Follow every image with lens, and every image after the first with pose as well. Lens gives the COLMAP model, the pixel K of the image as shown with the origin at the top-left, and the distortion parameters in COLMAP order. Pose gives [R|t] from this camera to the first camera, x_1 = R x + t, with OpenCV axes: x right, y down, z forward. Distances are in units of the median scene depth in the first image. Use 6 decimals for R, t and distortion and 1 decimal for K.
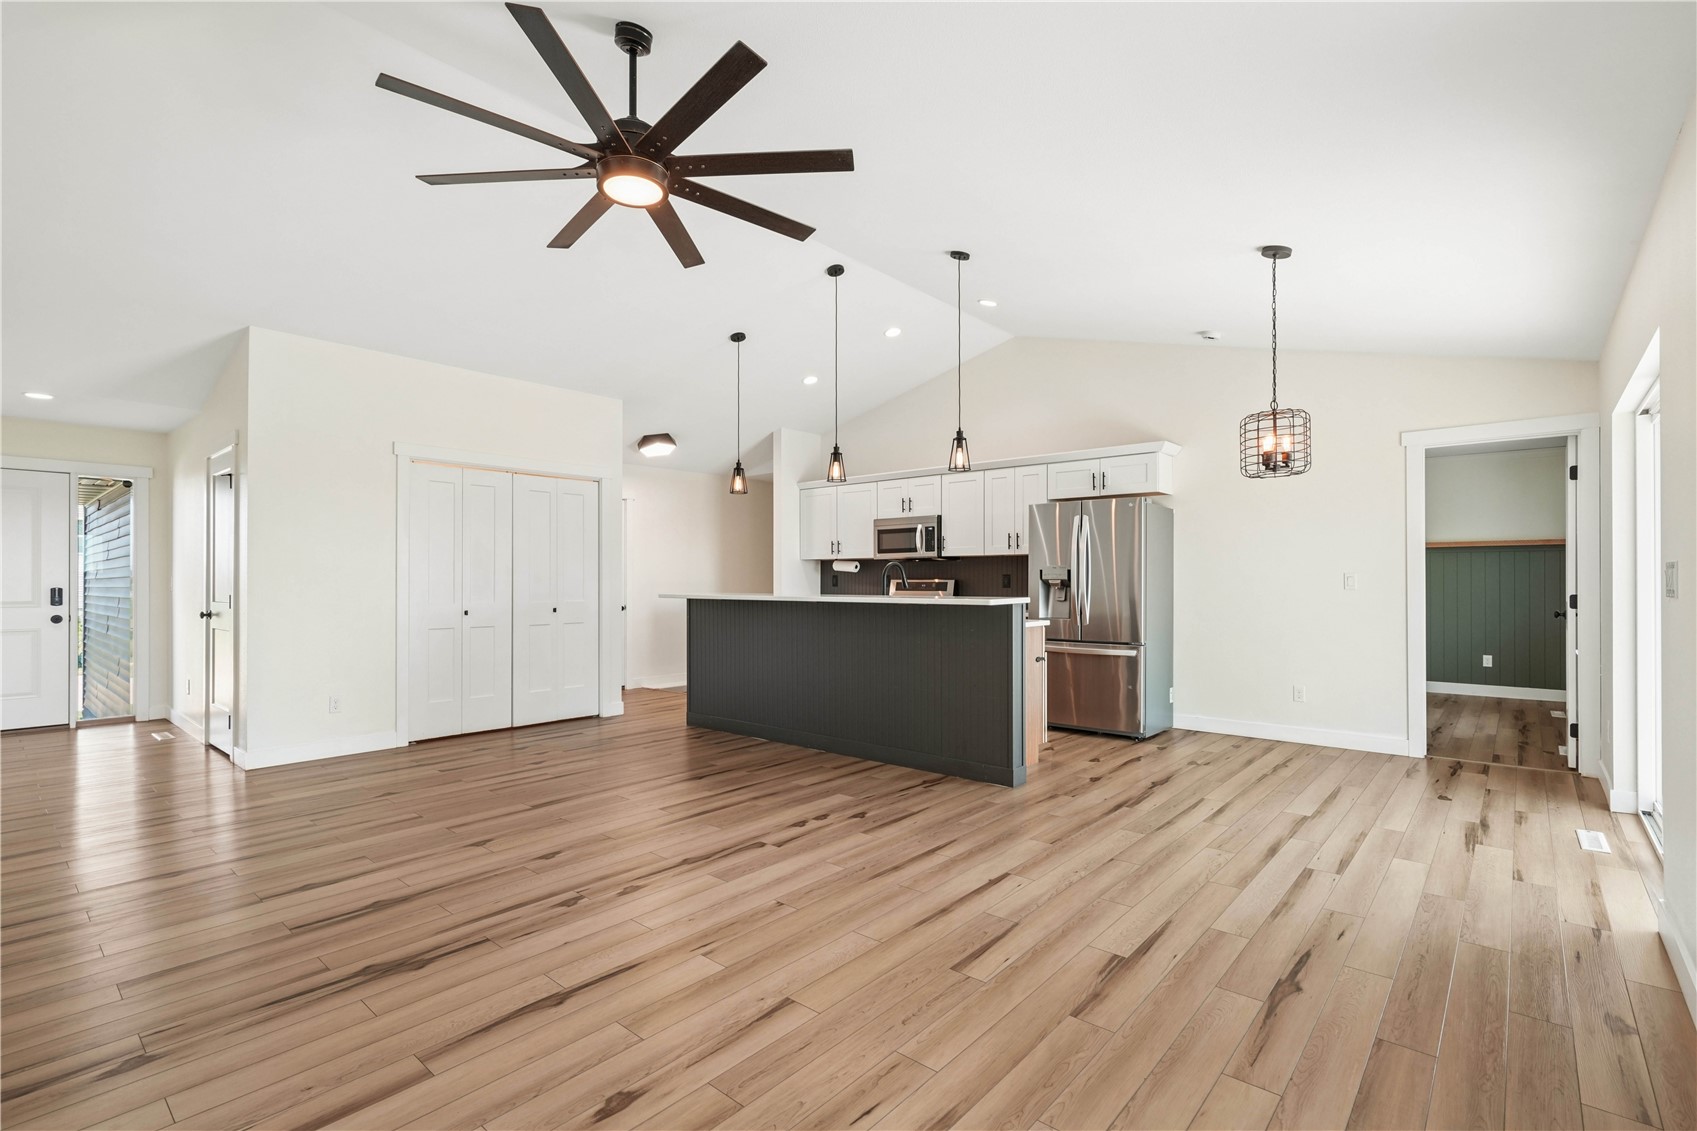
lens RADIAL K [[790.9, 0, 852.8], [0, 790.9, 570.8], [0, 0, 1]] dist [0.000179, 0.000204]
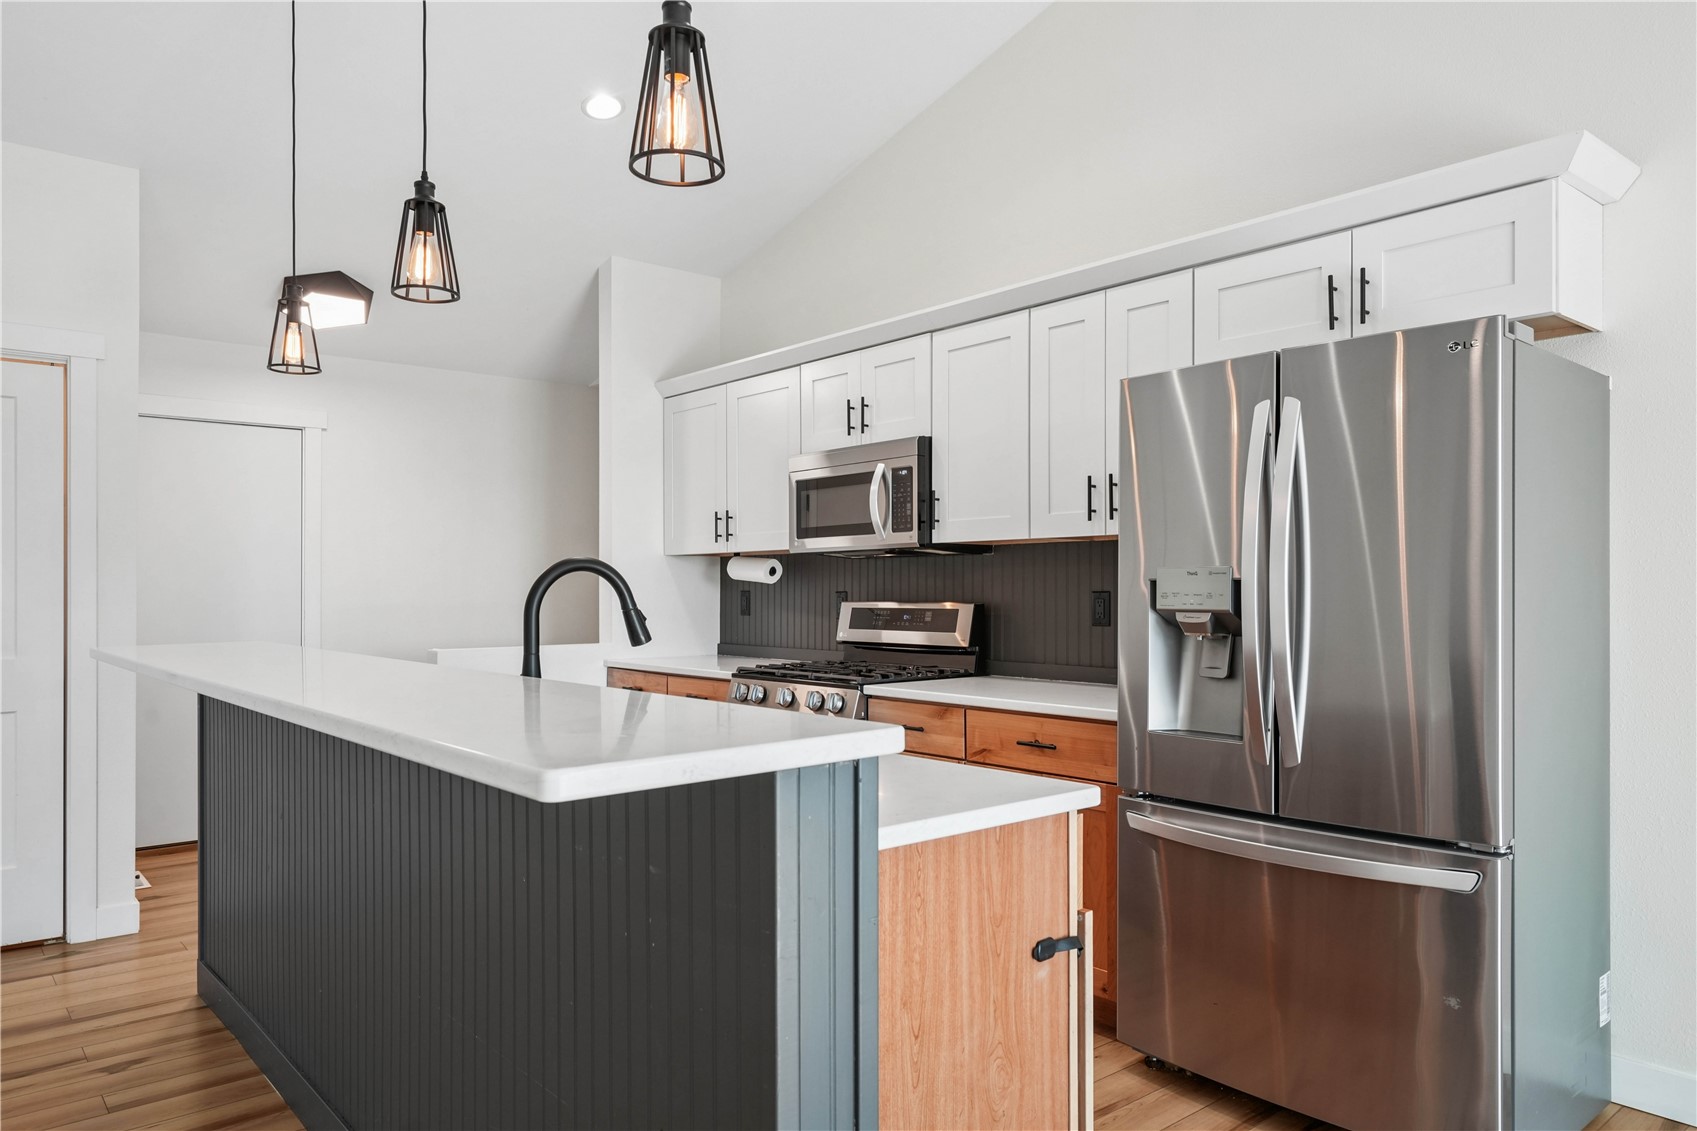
lens RADIAL K [[1139.7, 0, 845.7], [0, 1139.7, 579.5], [0, 0, 1]] dist [0.011843, -0.000637]
pose [[0.987621, -0.003589, -0.156818, 0.159507], [0.004229, 0.999984, 0.003746, -0.002882], [0.156802, -0.004363, 0.987620, 0.447800]]
